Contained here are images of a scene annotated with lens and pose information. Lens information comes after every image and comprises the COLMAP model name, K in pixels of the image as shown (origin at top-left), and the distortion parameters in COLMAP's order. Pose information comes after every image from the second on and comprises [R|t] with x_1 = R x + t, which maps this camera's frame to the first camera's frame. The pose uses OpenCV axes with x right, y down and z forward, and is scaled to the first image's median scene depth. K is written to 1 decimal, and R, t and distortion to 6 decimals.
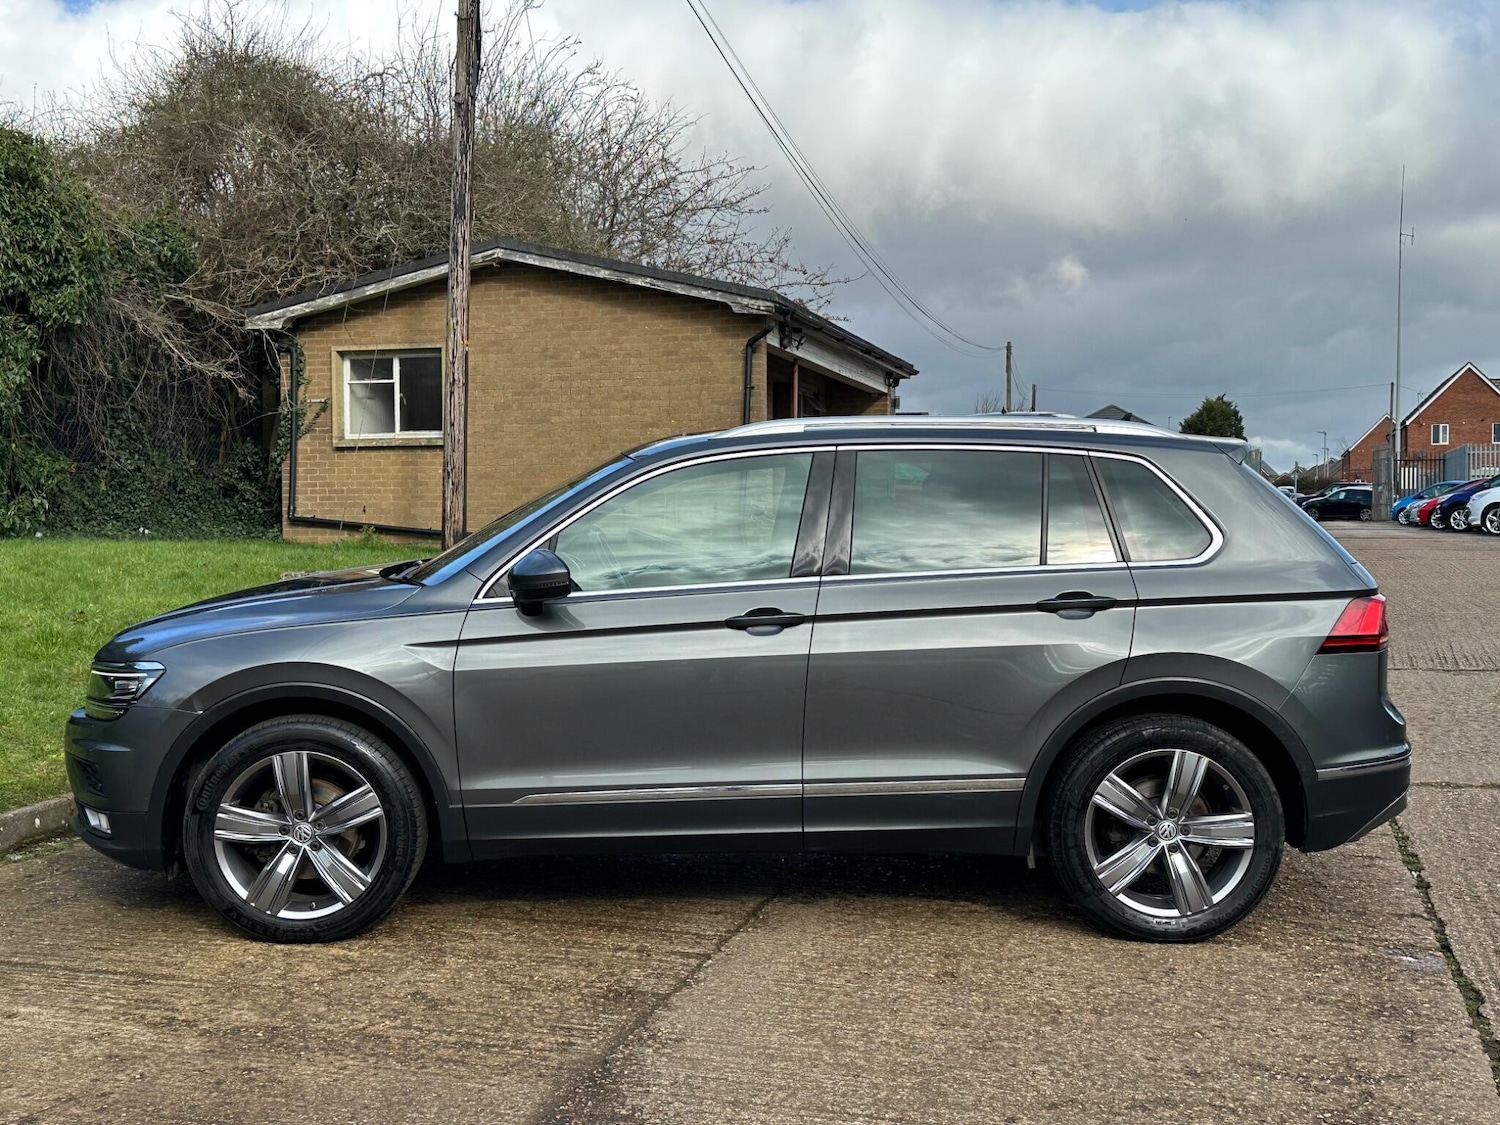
lens RADIAL K [[1734.8, 0, 723.7], [0, 1734.8, 578.6], [0, 0, 1]] dist [0.078582, 0.000000]
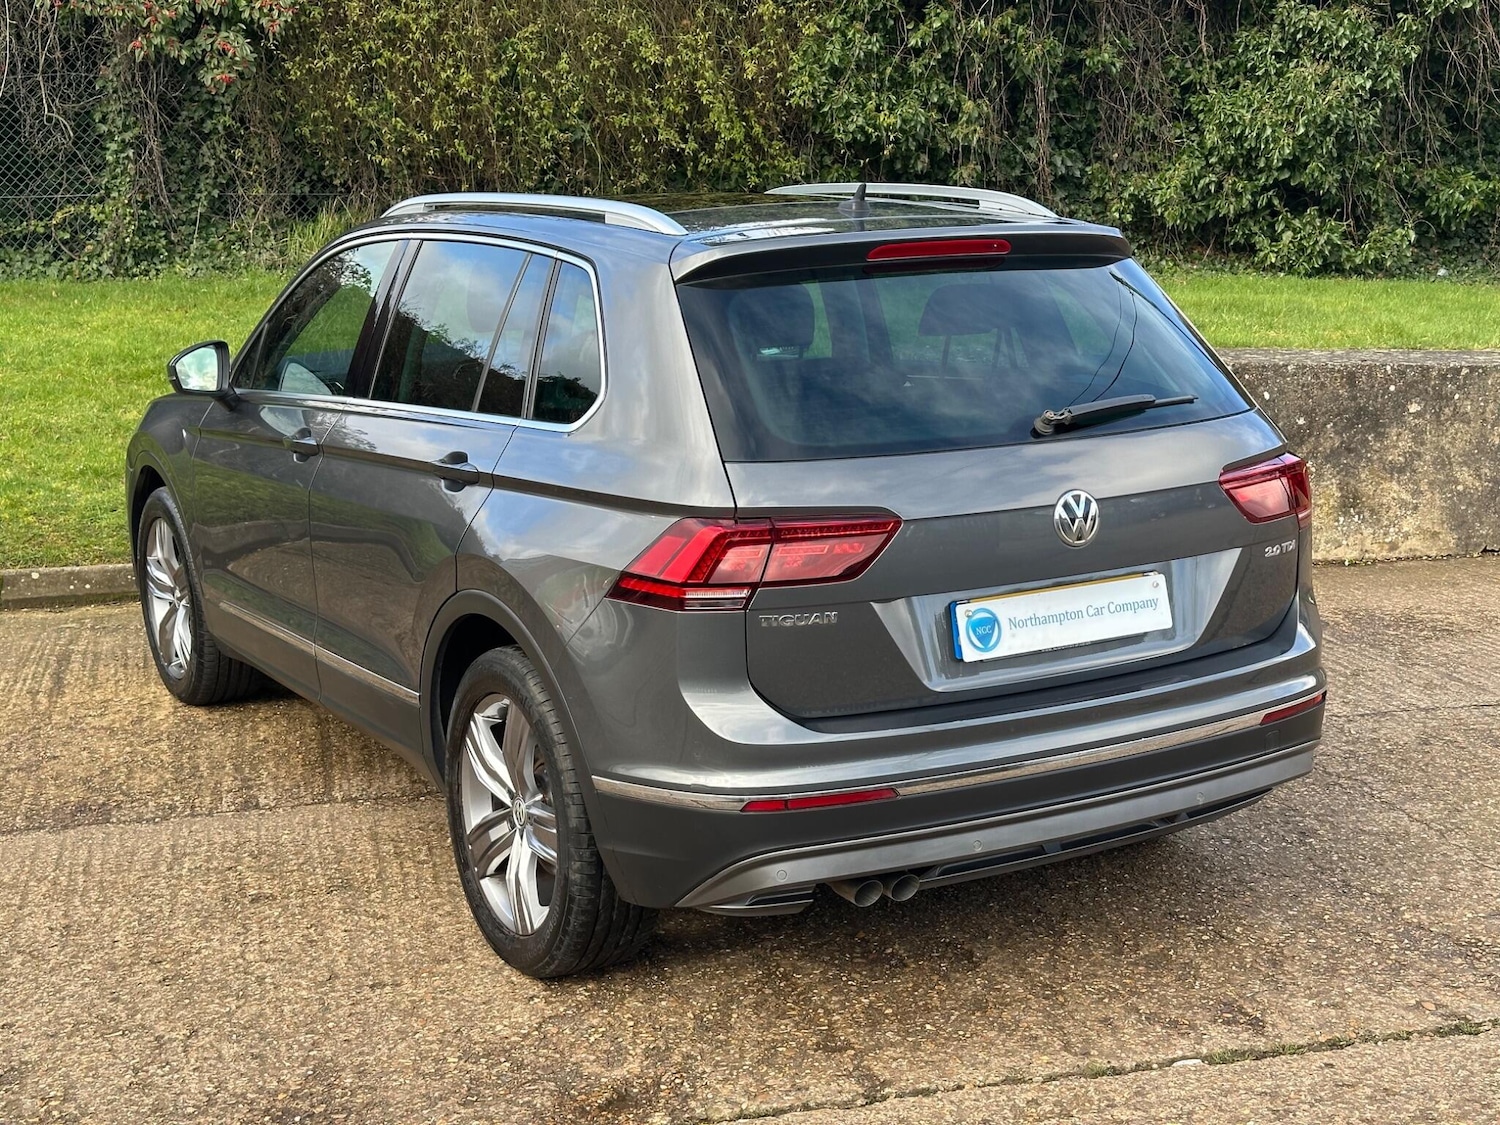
lens RADIAL K [[2102.7, 0, 763.7], [0, 2102.7, 585.2], [0, 0, 1]] dist [0.098716, 0.000000]
pose [[0.497517, 0.169309, -0.850771, 0.351586], [-0.053318, 0.984882, 0.164819, -0.030528], [0.865814, -0.036638, 0.499023, 0.236319]]
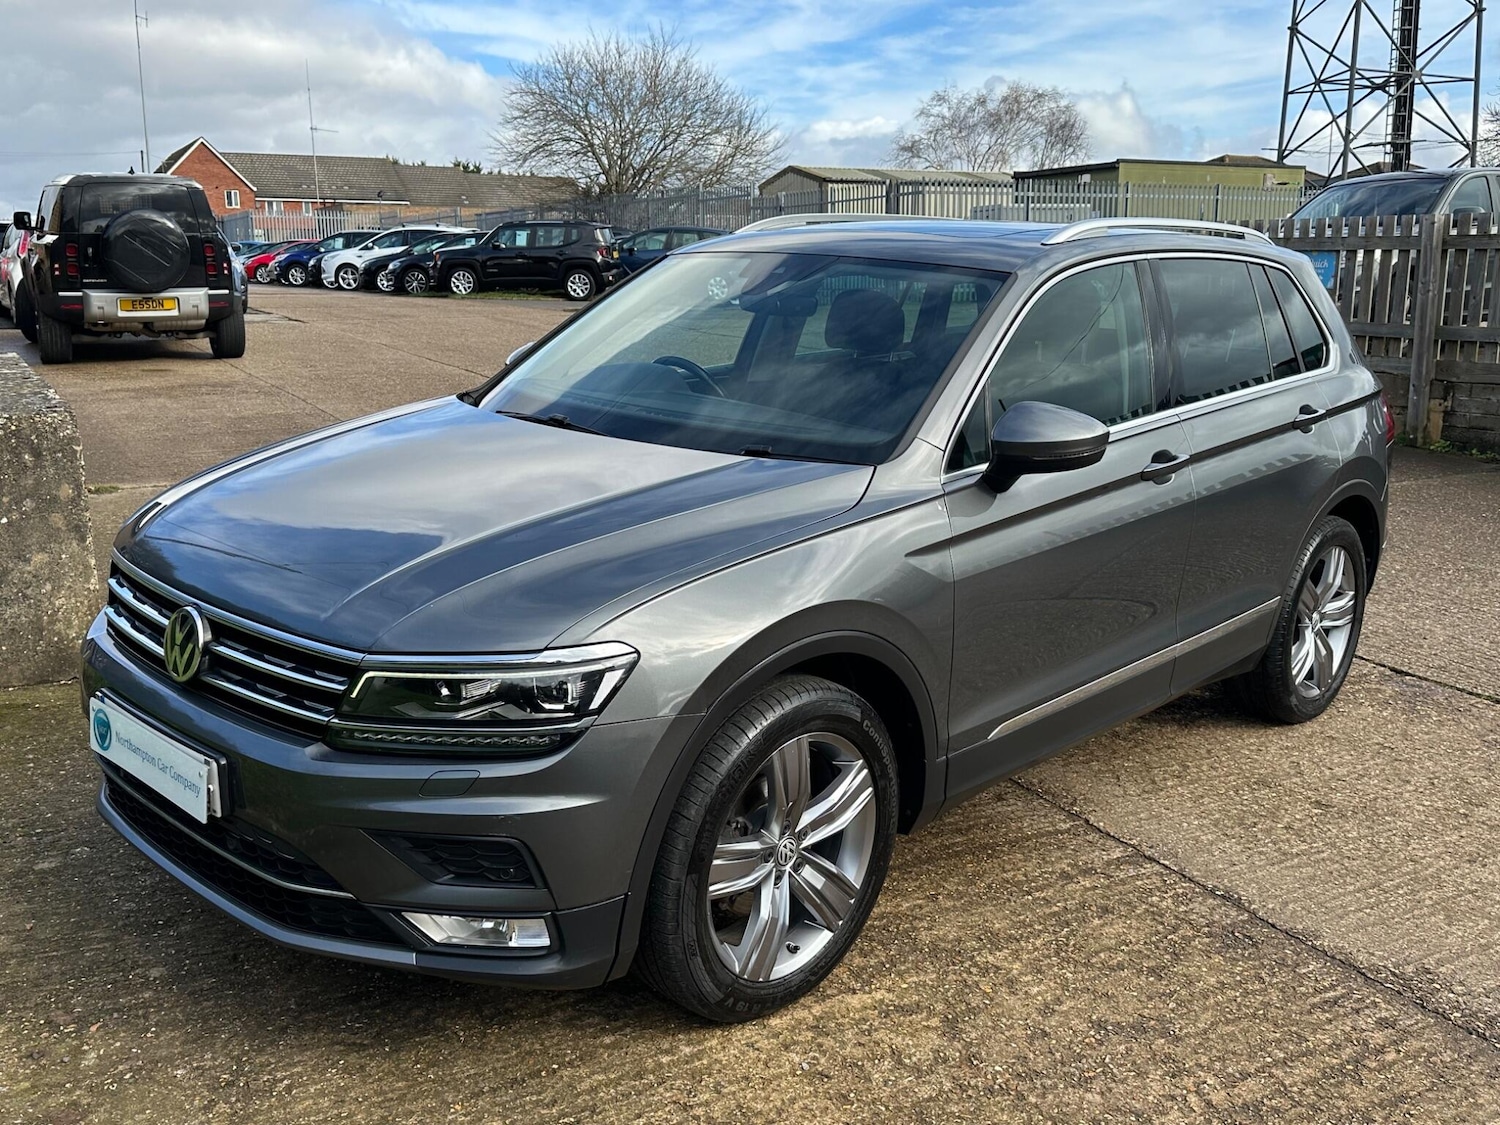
lens RADIAL K [[1403.1, 0, 734.0], [0, 1403.1, 573.7], [0, 0, 1]] dist [0.010866, 0.000000]
pose [[0.692472, -0.148738, 0.705946, -0.216160], [0.019419, 0.982005, 0.187853, -0.020132], [-0.721183, -0.116374, 0.682899, 0.234268]]
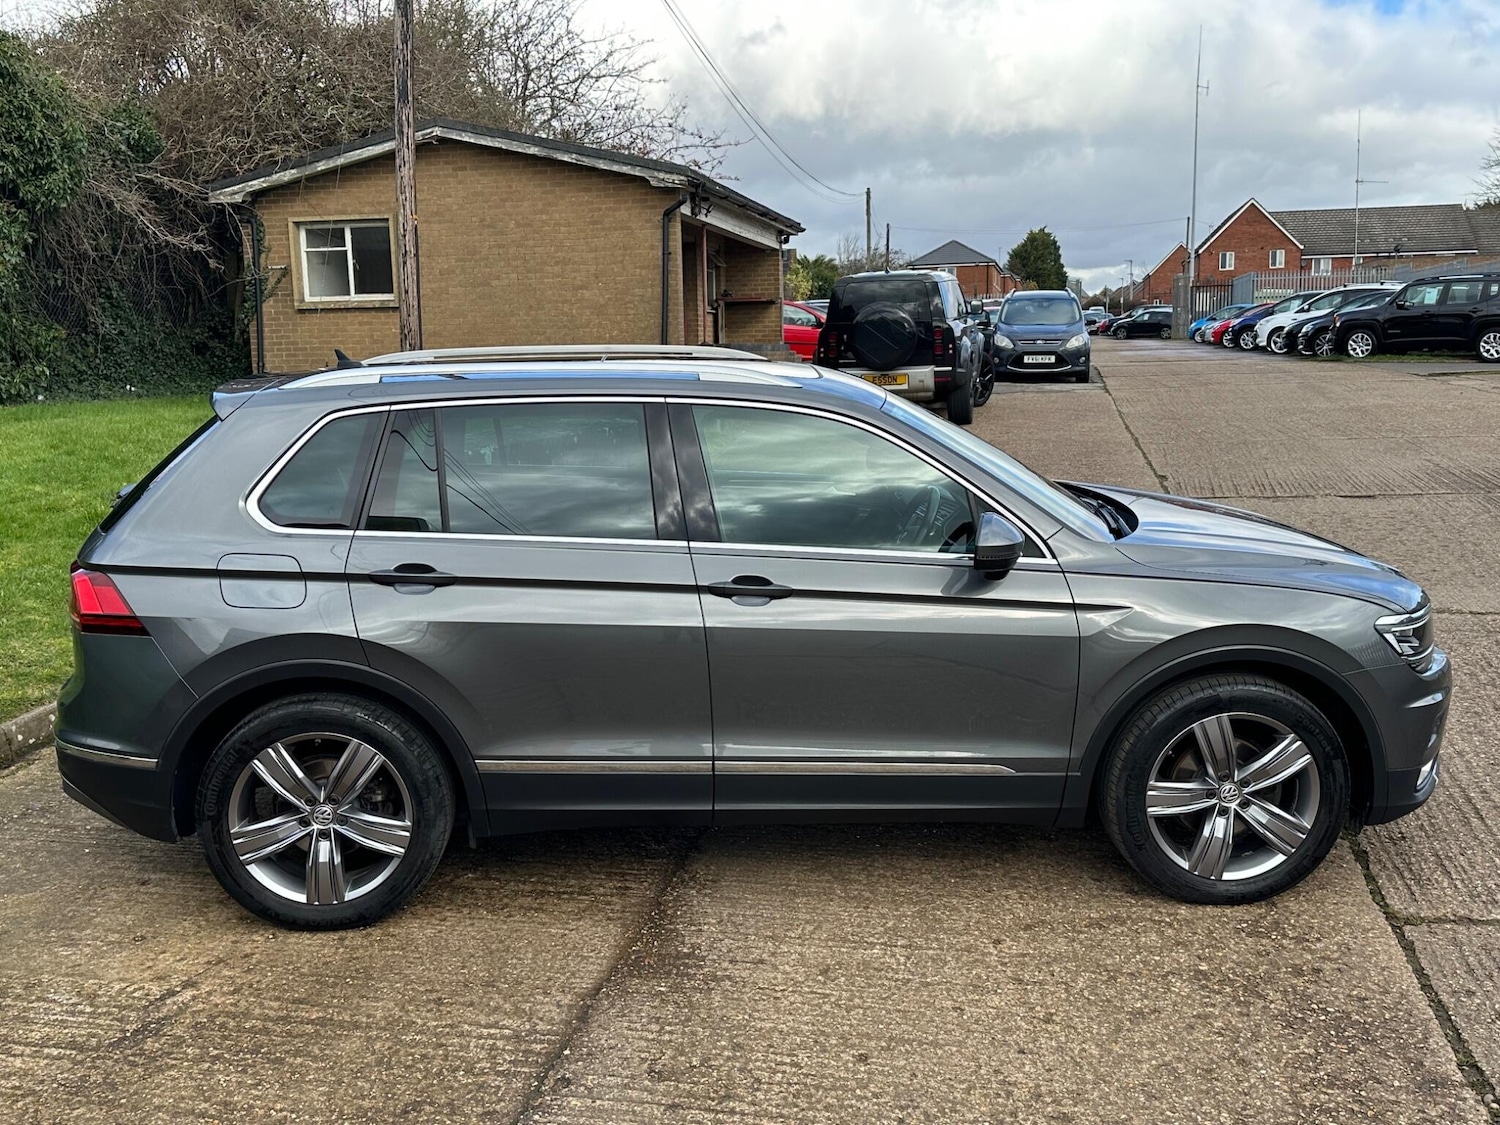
lens RADIAL K [[1489.4, 0, 729.1], [0, 1489.4, 564.3], [0, 0, 1]] dist [0.073395, 0.000000]
pose [[0.996914, -0.031603, 0.071861, -0.024792], [0.023121, 0.992987, 0.115942, -0.022474], [-0.075021, -0.113923, 0.990653, -0.003020]]
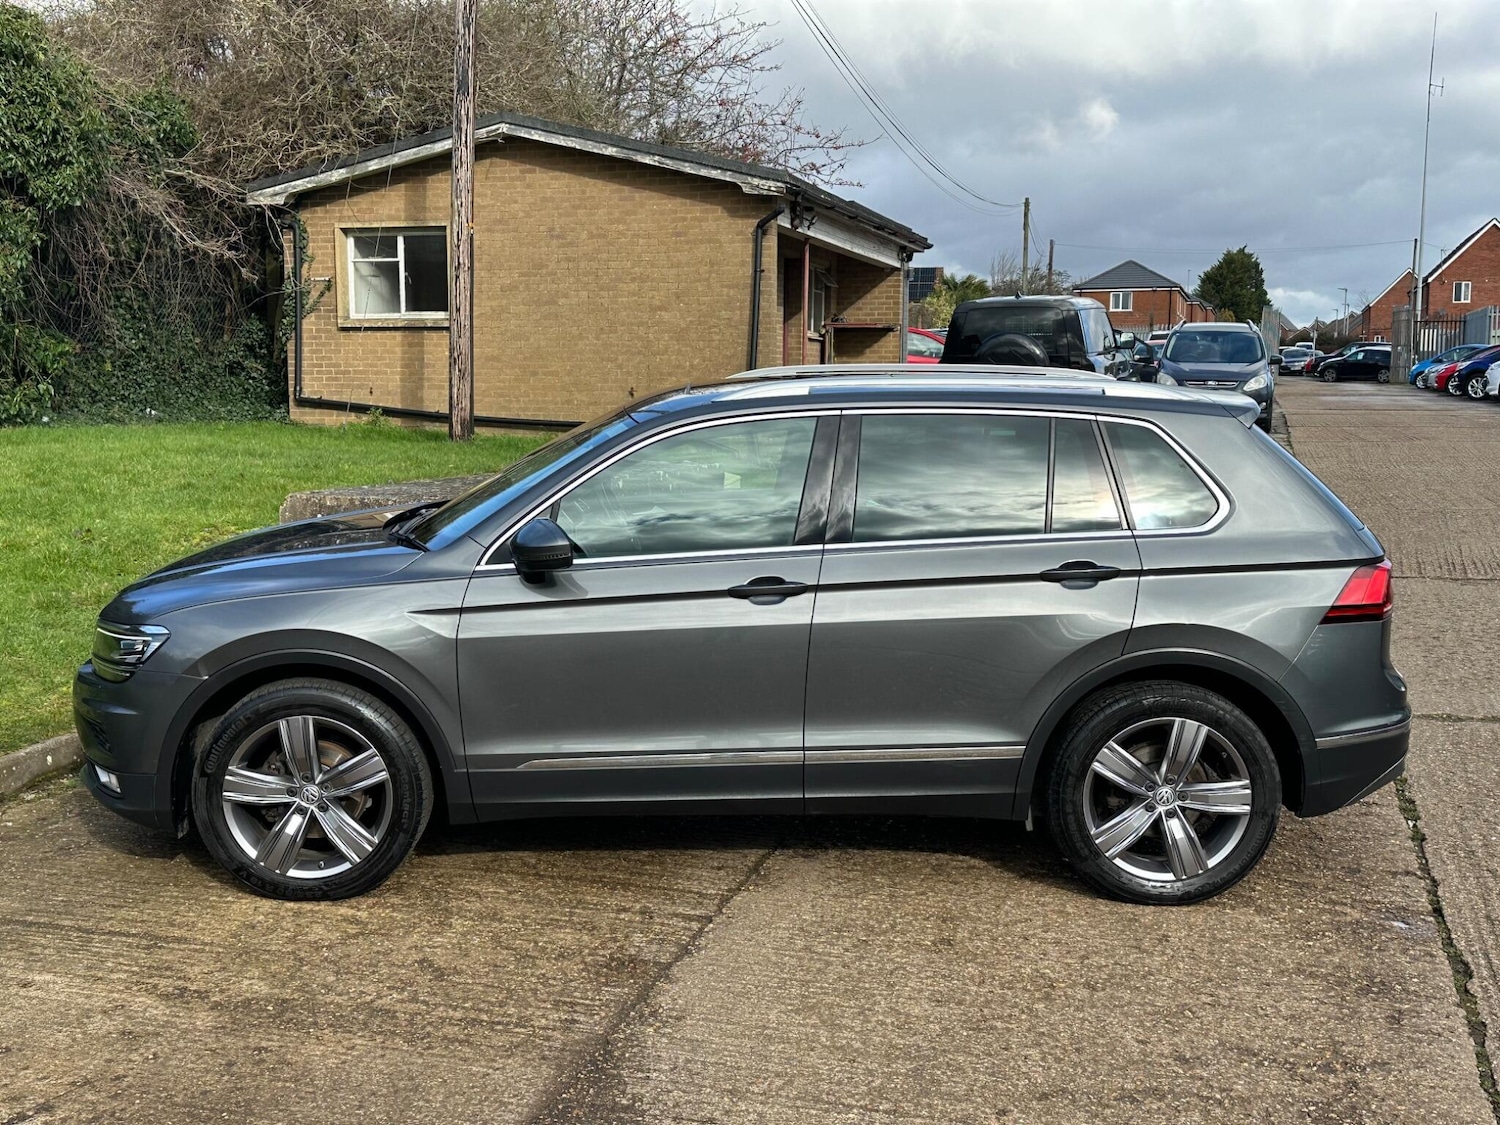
lens RADIAL K [[1734.8, 0, 721.9], [0, 1734.8, 584.2], [0, 0, 1]] dist [0.078582, 0.000000]
pose [[0.999965, 0.004573, -0.006952, 0.001550], [-0.003937, 0.996040, 0.088823, -0.023427], [0.007331, -0.088793, 0.996023, 0.001692]]
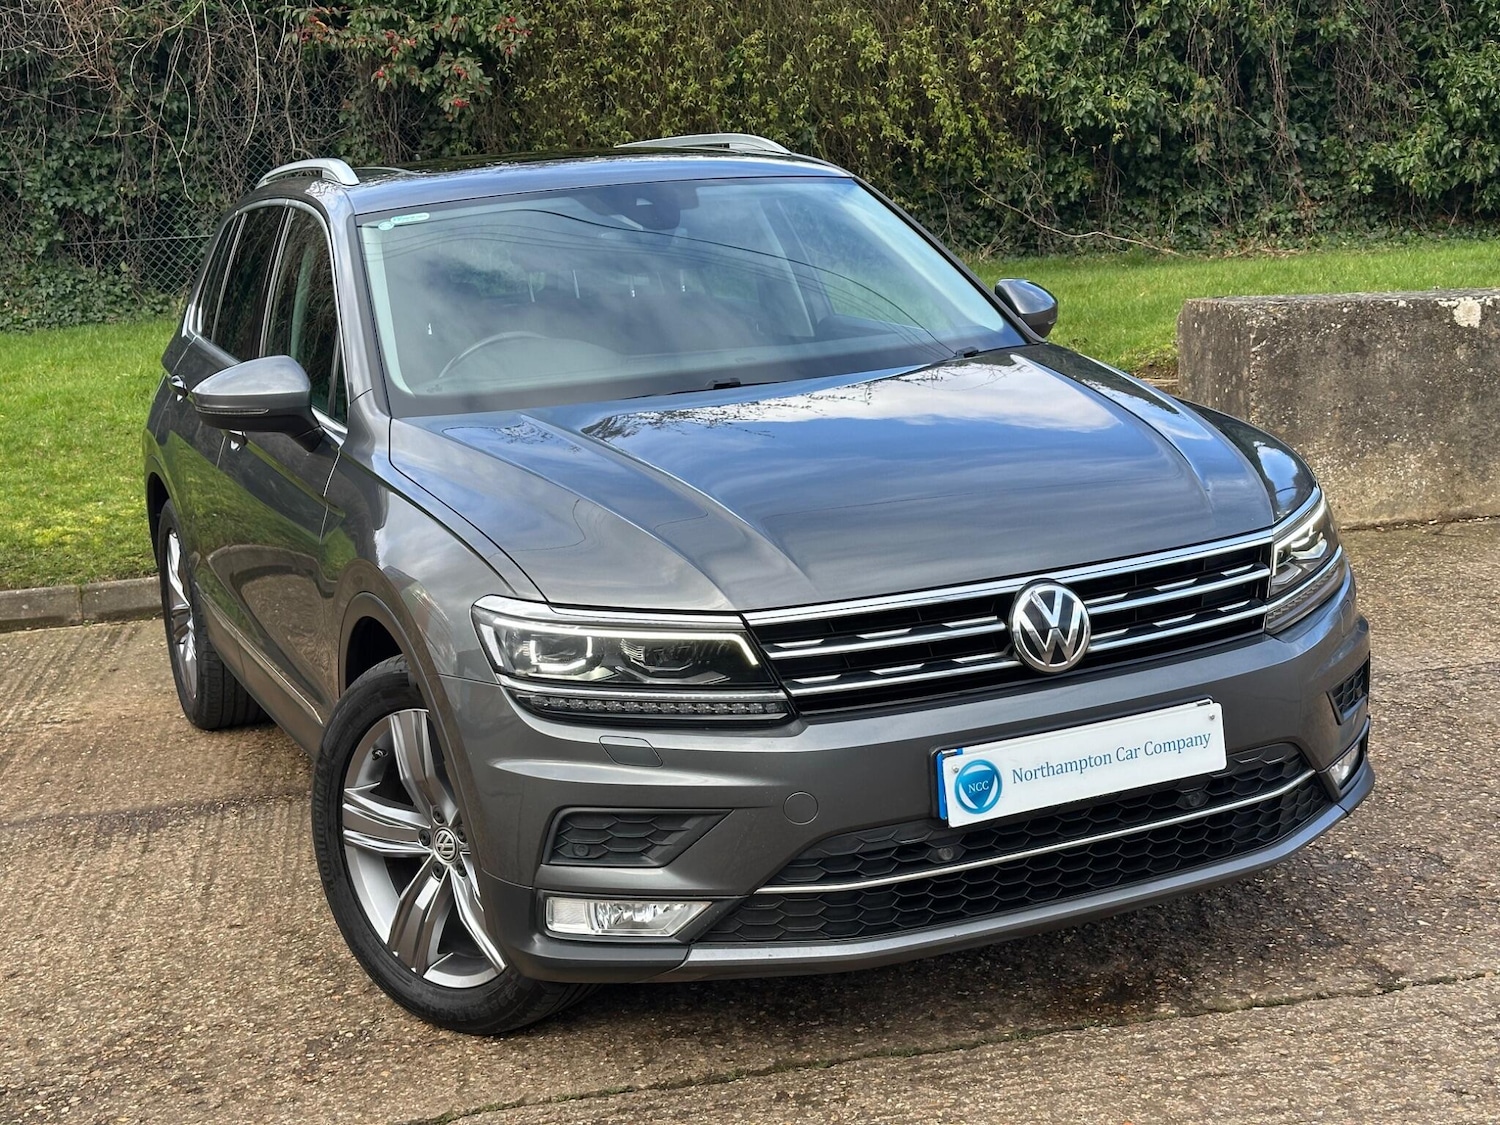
lens RADIAL K [[2102.7, 0, 734.5], [0, 2102.7, 578.8], [0, 0, 1]] dist [0.098716, 0.000000]
pose [[0.424042, 0.131595, -0.896031, 0.332523], [-0.000189, 0.989400, 0.145218, -0.010021], [0.905643, -0.061409, 0.419571, 0.204726]]
